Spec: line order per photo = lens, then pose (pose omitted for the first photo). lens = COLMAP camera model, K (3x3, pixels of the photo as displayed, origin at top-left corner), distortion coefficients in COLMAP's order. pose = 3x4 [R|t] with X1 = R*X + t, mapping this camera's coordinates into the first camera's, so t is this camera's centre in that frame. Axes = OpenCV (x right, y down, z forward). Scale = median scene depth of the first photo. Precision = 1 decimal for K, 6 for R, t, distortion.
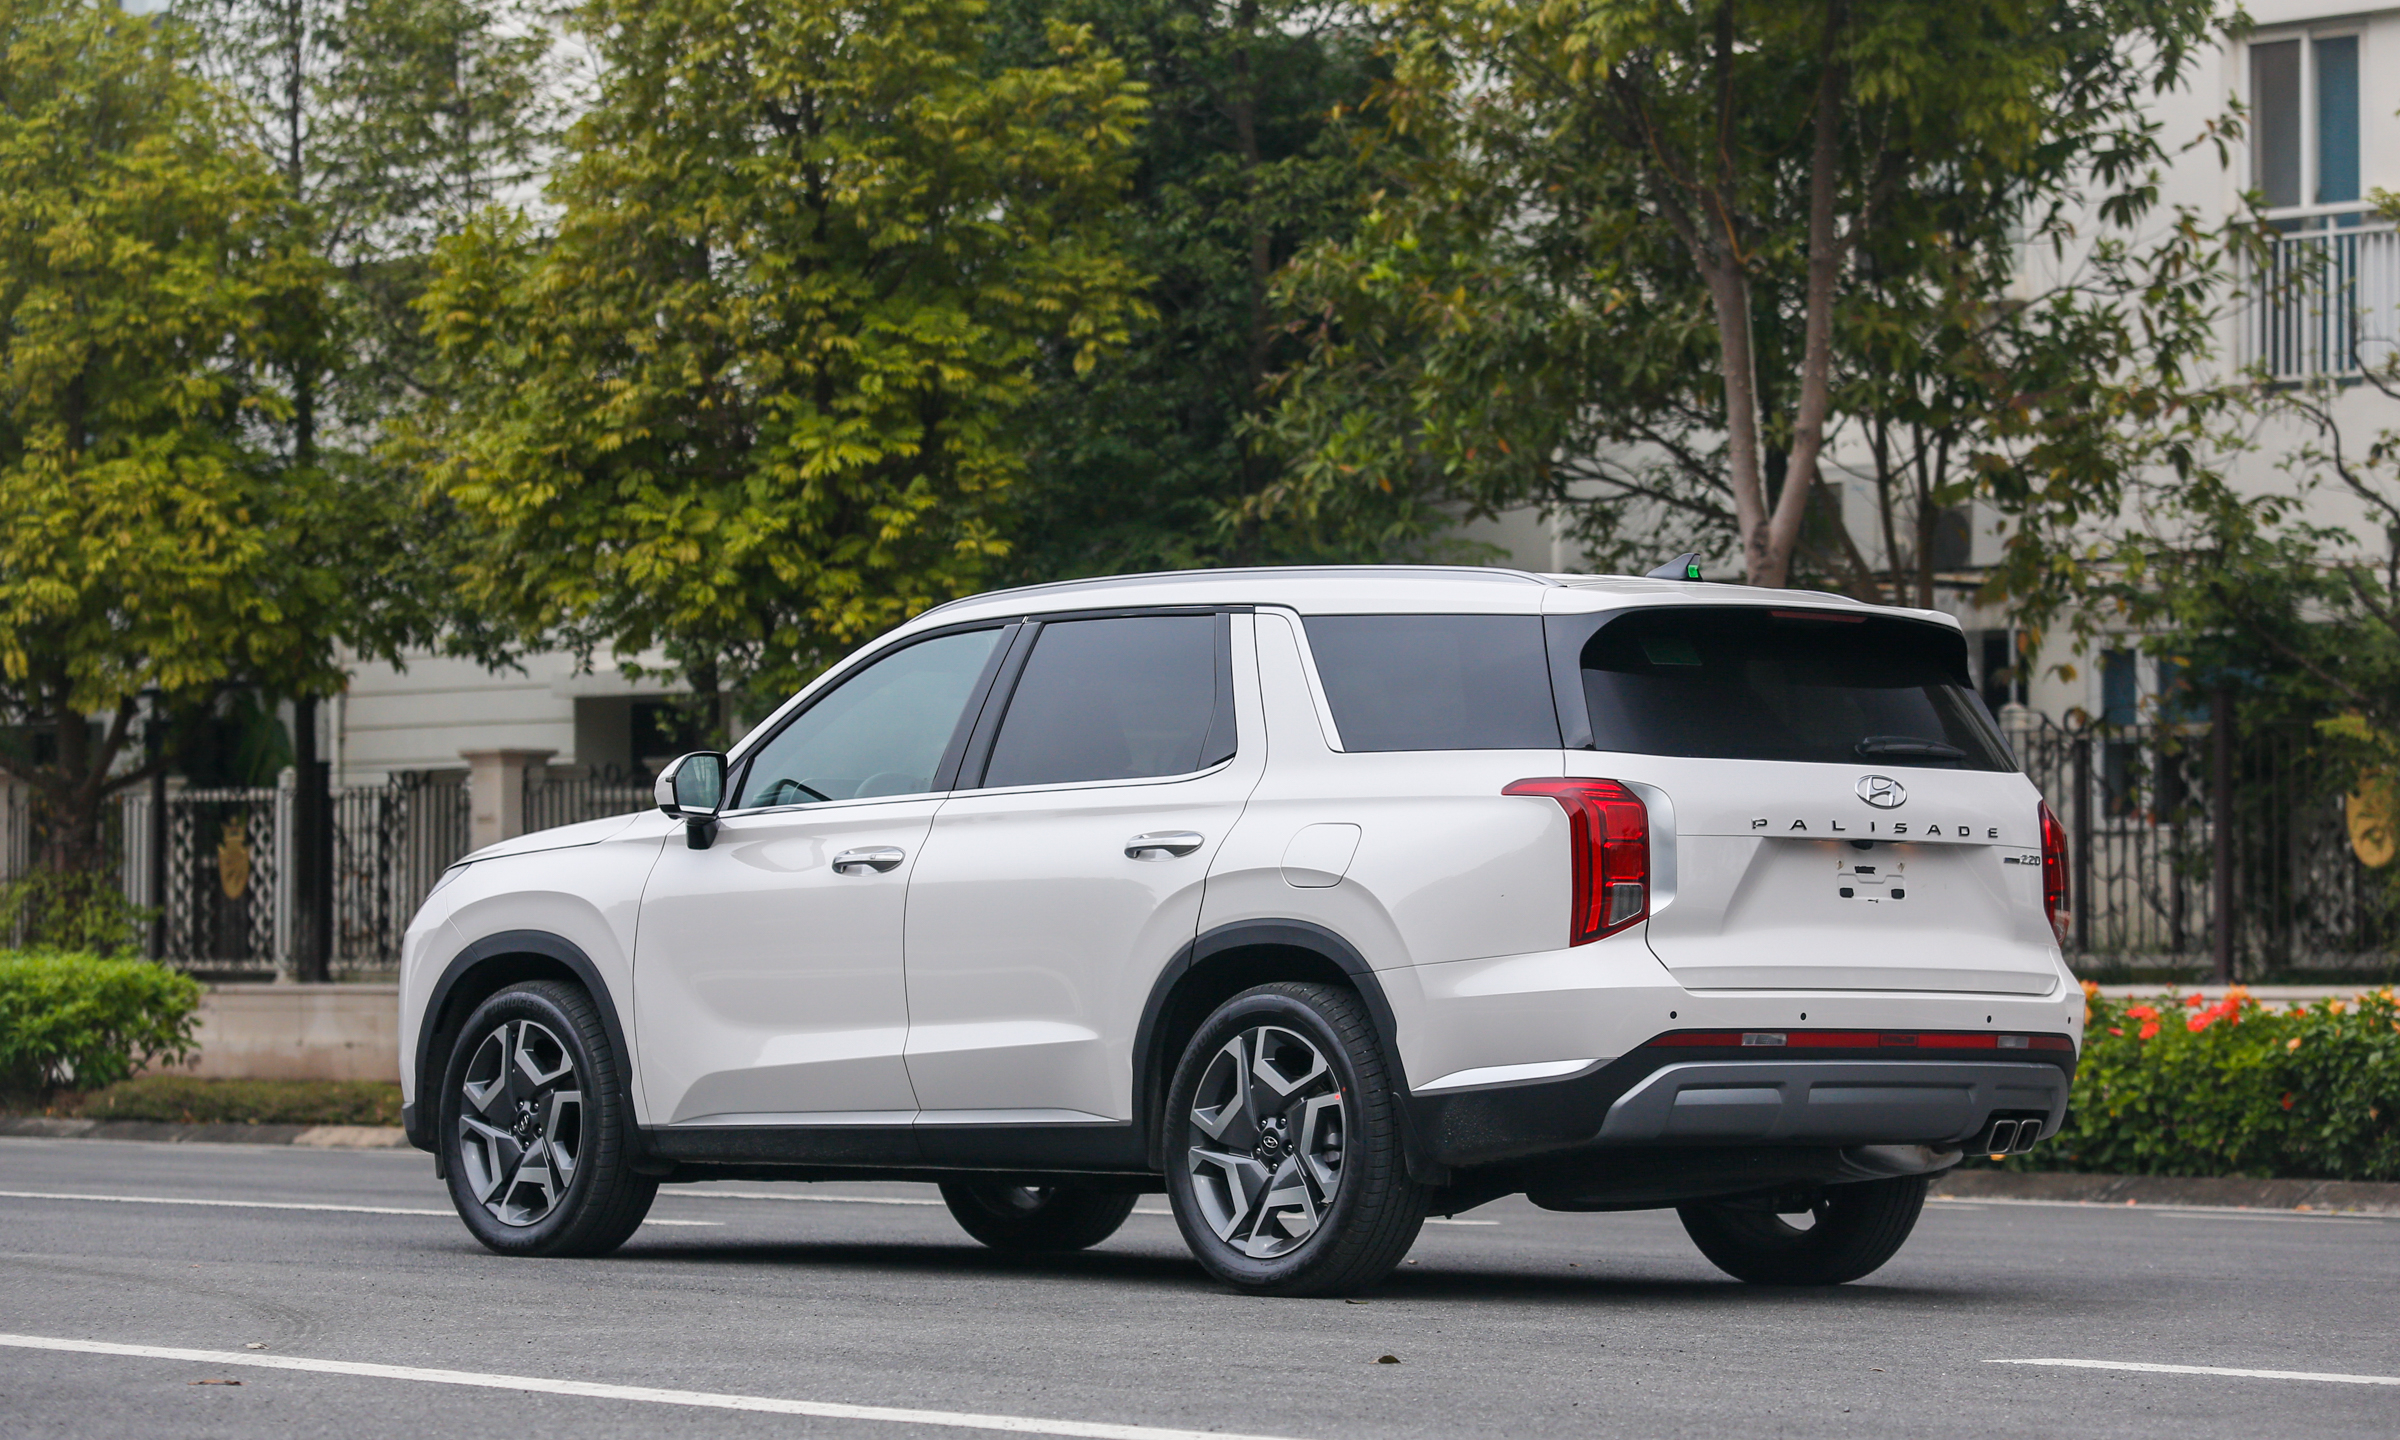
lens RADIAL K [[7054.9, 0, 1200.0], [0, 7054.9, 720.0], [0, 0, 1]] dist [0.006018, -1.023005]
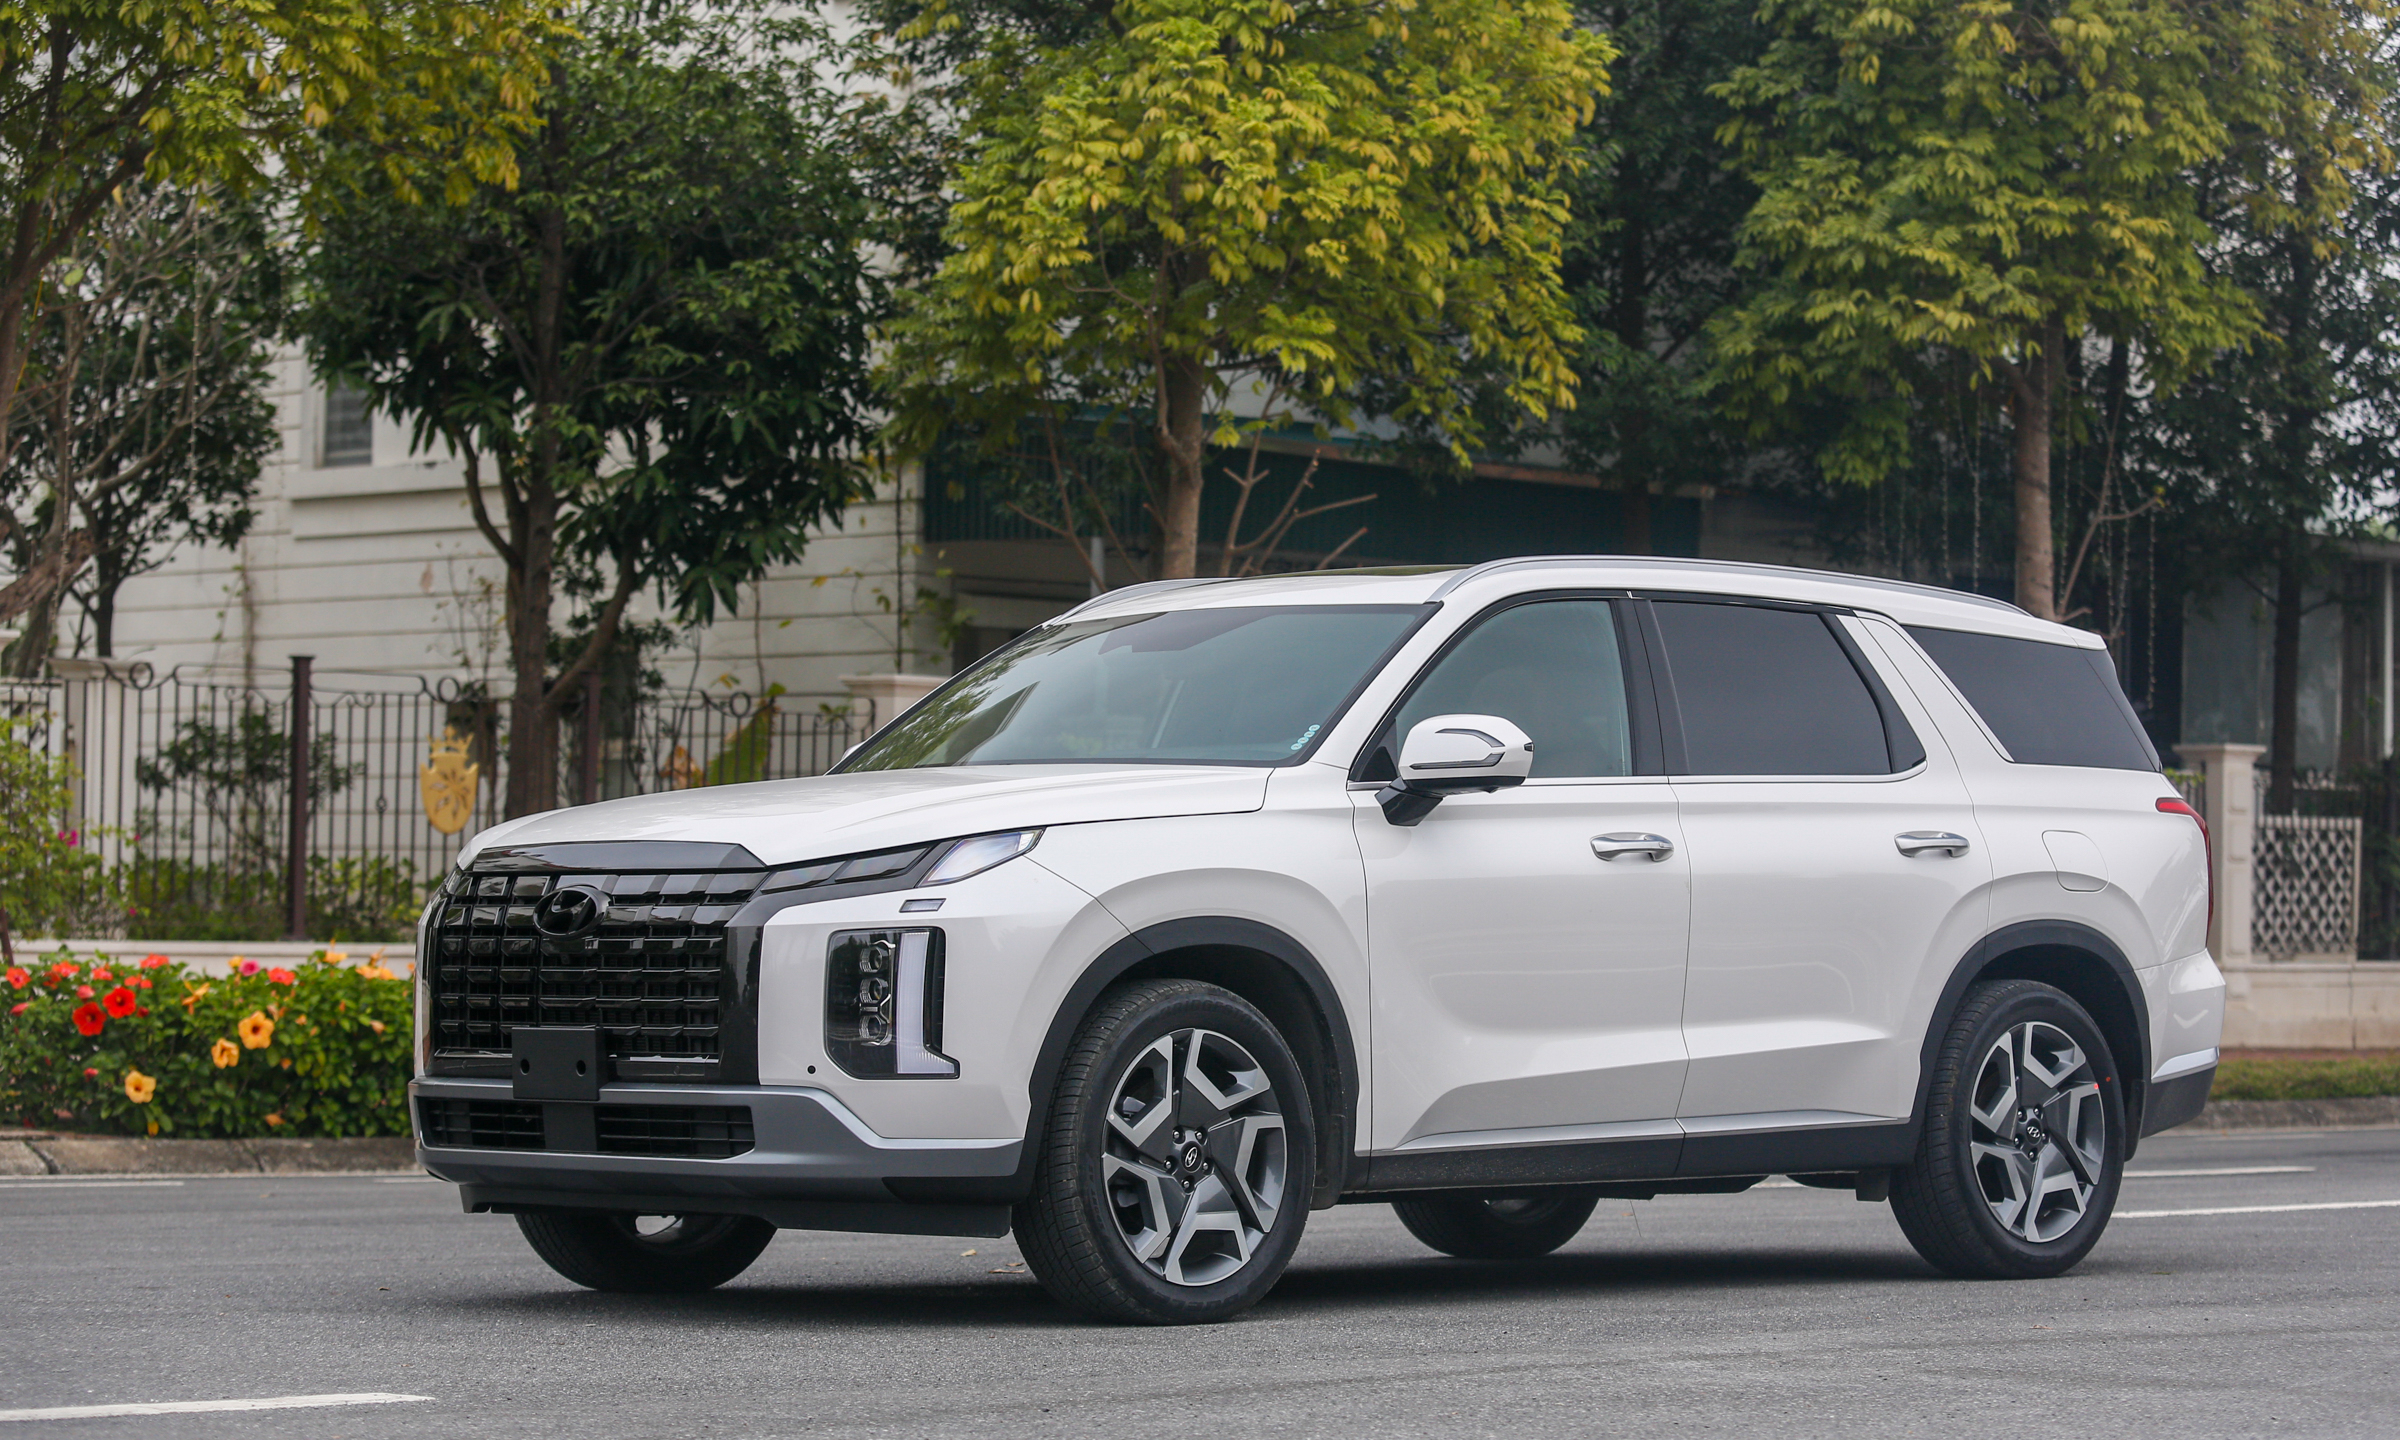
lens RADIAL K [[6182.4, 0, 1200.0], [0, 6182.4, 720.0], [0, 0, 1]] dist [-0.368660, 0.074712]
pose [[-0.038786, 0.035060, 0.998632, -0.360939], [-0.042733, 0.998412, -0.036712, 0.014999], [-0.998333, -0.044098, -0.037226, 0.465242]]
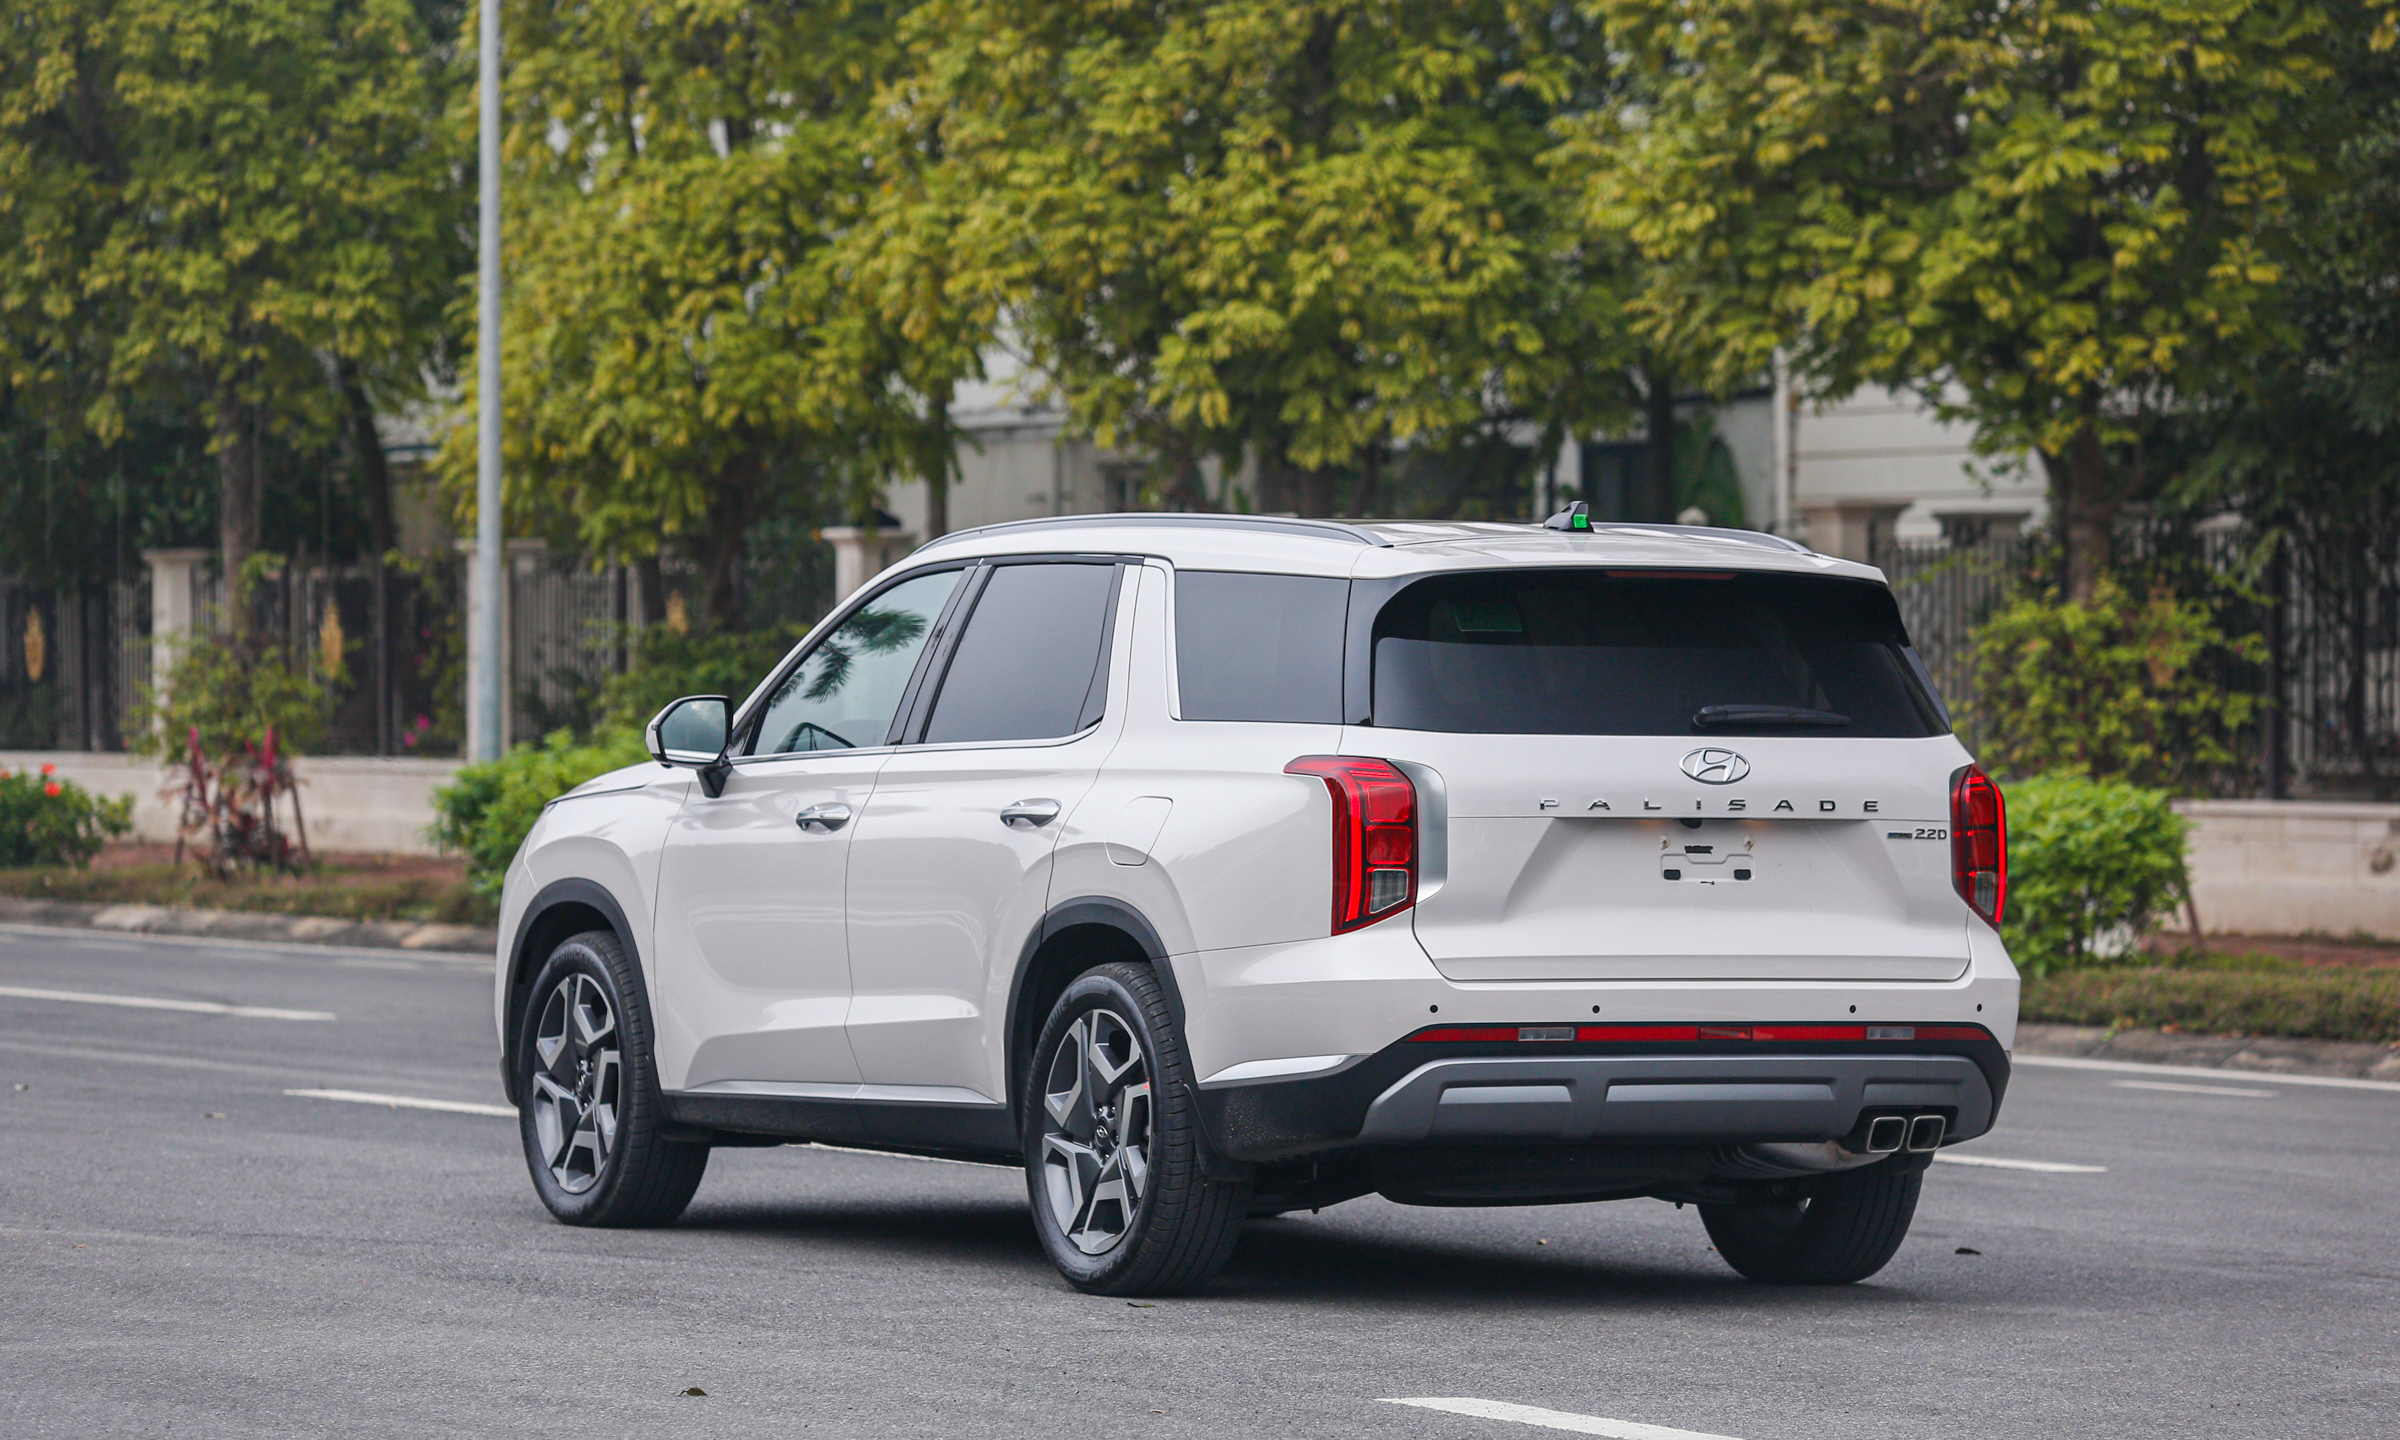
lens RADIAL K [[9576.3, 0, 1200.0], [0, 9576.3, 720.0], [0, 0, 1]] dist [0.402342, -7.225517]
pose [[0.964647, 0.000748, -0.263545, 0.145051], [0.010125, 0.999153, 0.039896, -0.018716], [0.263352, -0.041154, 0.963822, -0.094195]]
